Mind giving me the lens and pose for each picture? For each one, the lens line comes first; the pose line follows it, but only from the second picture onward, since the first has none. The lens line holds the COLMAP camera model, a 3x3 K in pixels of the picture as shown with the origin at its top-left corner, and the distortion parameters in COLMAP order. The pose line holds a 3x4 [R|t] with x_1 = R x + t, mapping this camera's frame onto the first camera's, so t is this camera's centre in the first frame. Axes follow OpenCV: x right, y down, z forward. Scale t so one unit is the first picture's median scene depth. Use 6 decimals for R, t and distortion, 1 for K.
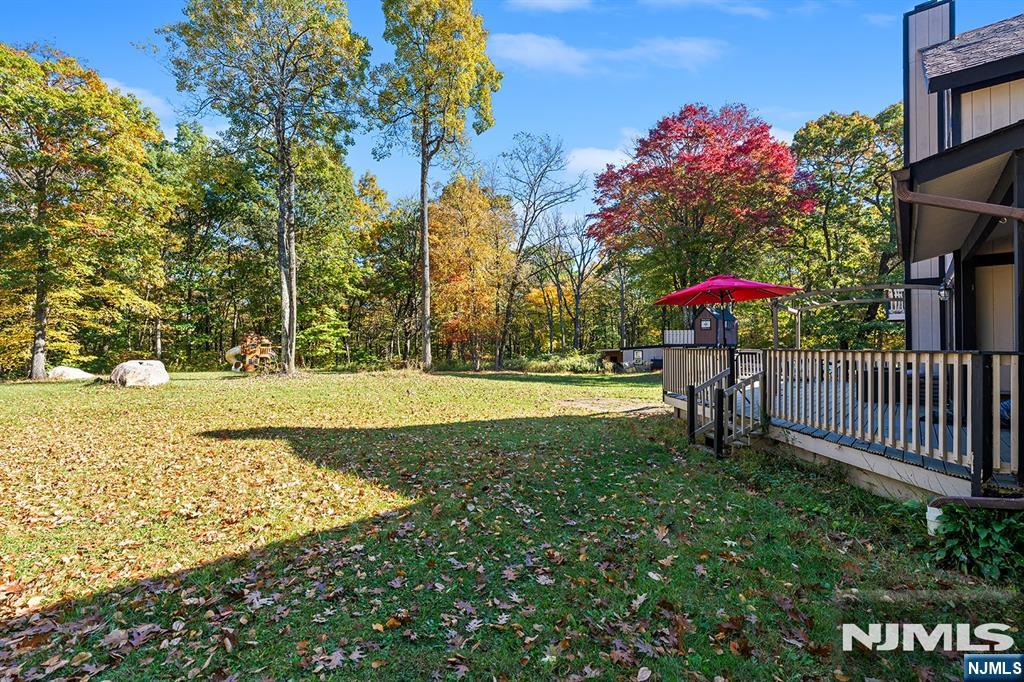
lens RADIAL K [[460.1, 0, 510.4], [0, 460.1, 344.4], [0, 0, 1]] dist [-0.002531, 0.000094]
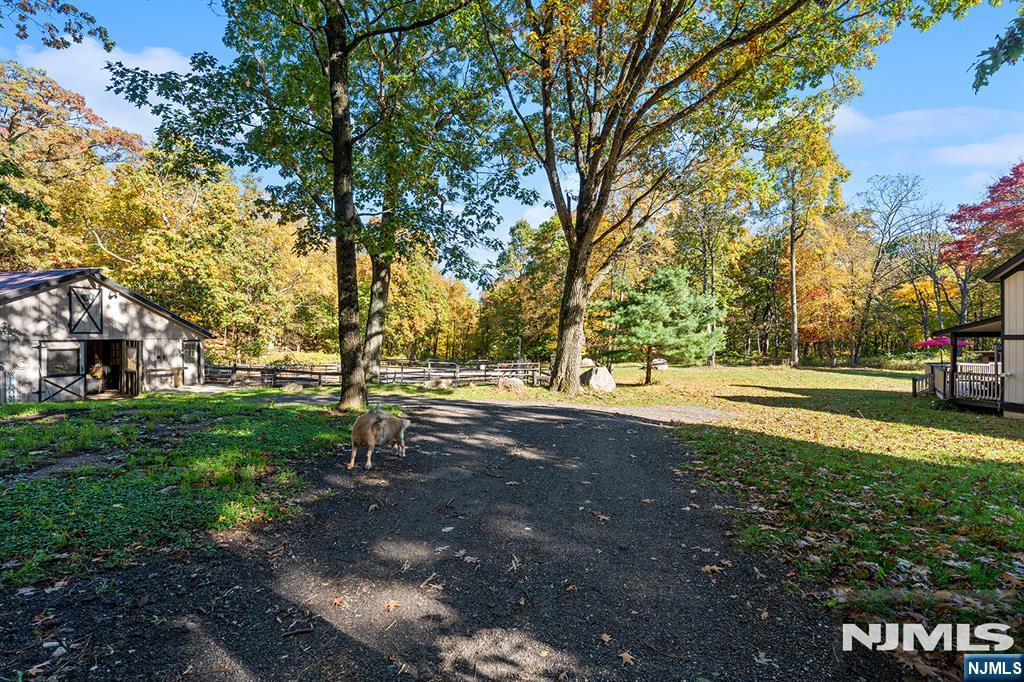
lens RADIAL K [[460.1, 0, 509.2], [0, 460.1, 339.0], [0, 0, 1]] dist [-0.002531, 0.000094]
pose [[0.767789, -0.004818, -0.640685, 0.064334], [0.012206, 0.999900, 0.007108, -0.048310], [0.640587, -0.013278, 0.767771, -0.676671]]
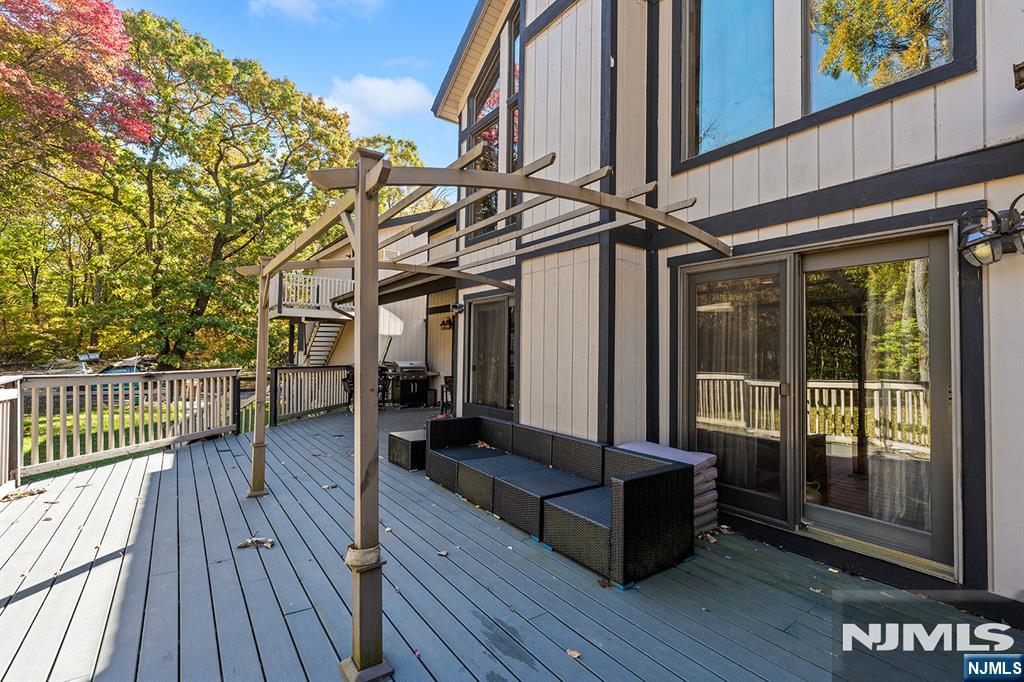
lens RADIAL K [[460.1, 0, 511.4], [0, 460.1, 338.3], [0, 0, 1]] dist [-0.002531, 0.000094]
pose [[0.232191, 0.029989, 0.972208, 0.131613], [-0.028616, 0.999303, -0.023990, -0.007215], [-0.972249, -0.022251, 0.232887, 0.293420]]
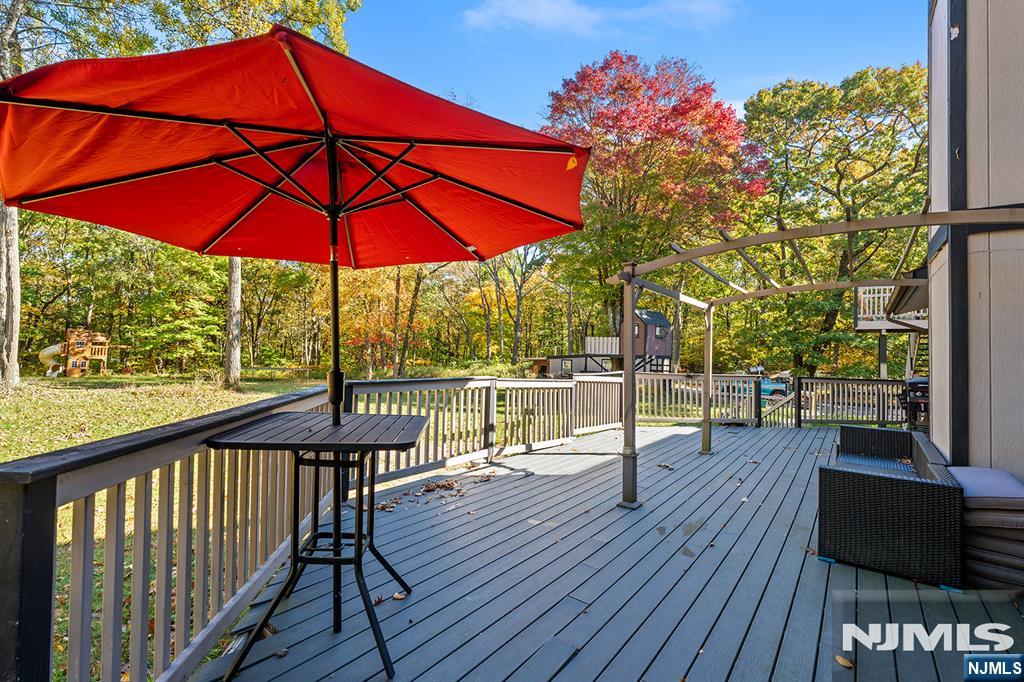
lens RADIAL K [[460.1, 0, 510.6], [0, 460.1, 344.9], [0, 0, 1]] dist [-0.002531, 0.000094]
pose [[0.997522, 0.021881, 0.066863, 0.143663], [-0.021462, 0.999745, -0.006989, -0.007689], [-0.066999, 0.005536, 0.997738, 0.194106]]
